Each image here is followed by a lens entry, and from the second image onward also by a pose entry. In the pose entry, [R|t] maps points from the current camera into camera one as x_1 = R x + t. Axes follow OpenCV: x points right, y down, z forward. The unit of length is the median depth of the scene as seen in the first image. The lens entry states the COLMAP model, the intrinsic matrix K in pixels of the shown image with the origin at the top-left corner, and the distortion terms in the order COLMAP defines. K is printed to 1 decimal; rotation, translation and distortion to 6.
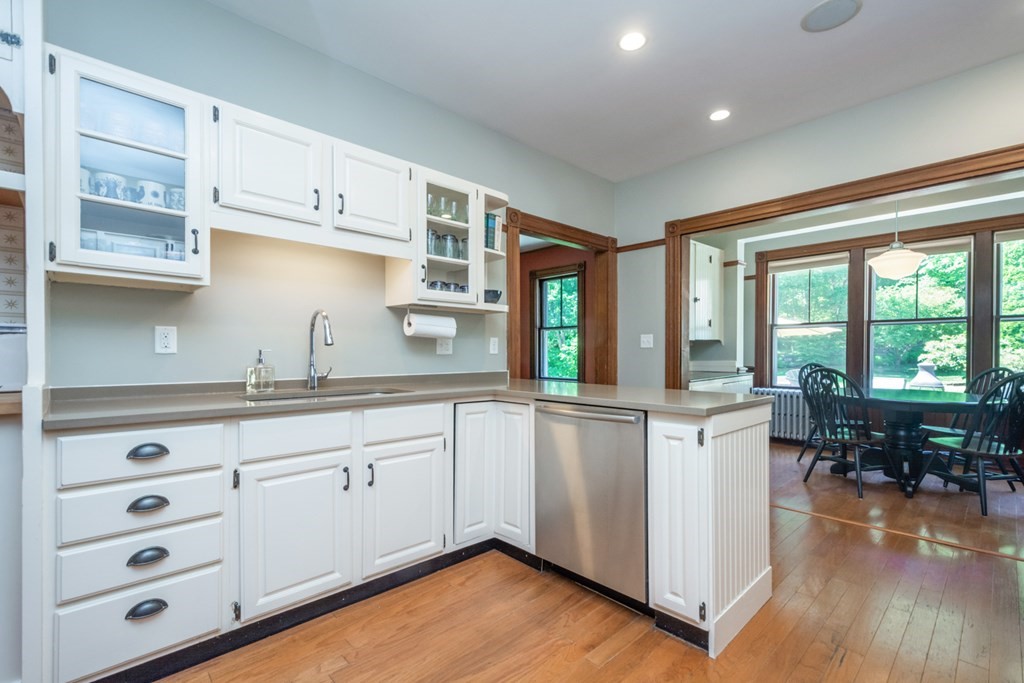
lens RADIAL K [[453.5, 0, 519.1], [0, 453.5, 356.3], [0, 0, 1]] dist [0.003196, 0.000256]
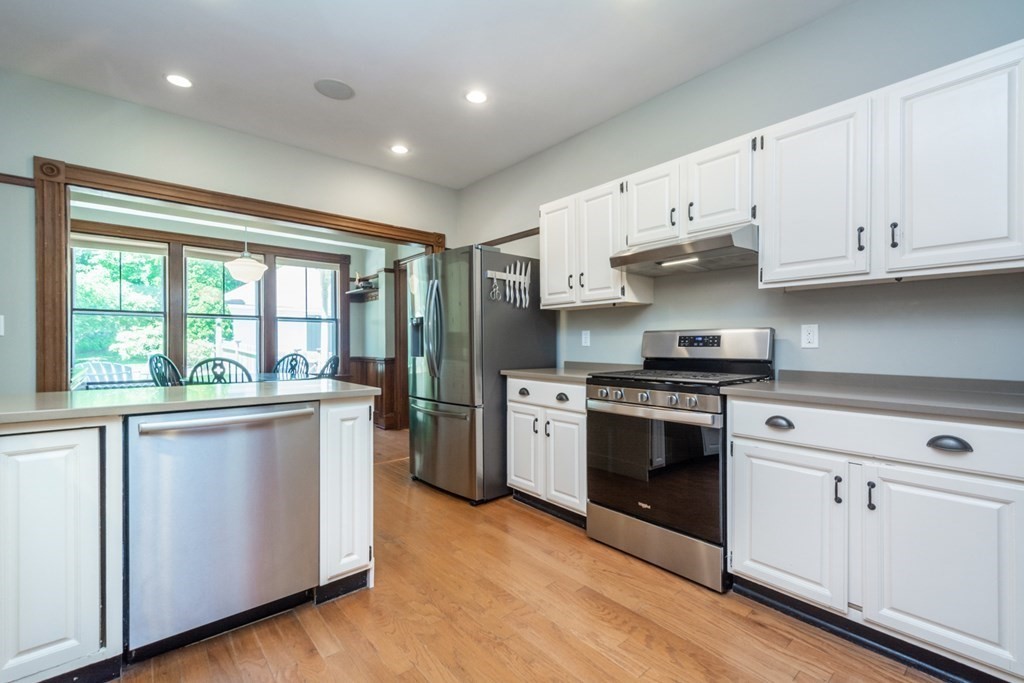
lens RADIAL K [[449.2, 0, 519.4], [0, 449.2, 345.6], [0, 0, 1]] dist [0.002485, 0.000210]
pose [[0.043844, -0.006180, 0.999019, -0.535986], [0.006903, 0.999959, 0.005883, -0.005585], [-0.999015, 0.006638, 0.043885, 0.360911]]
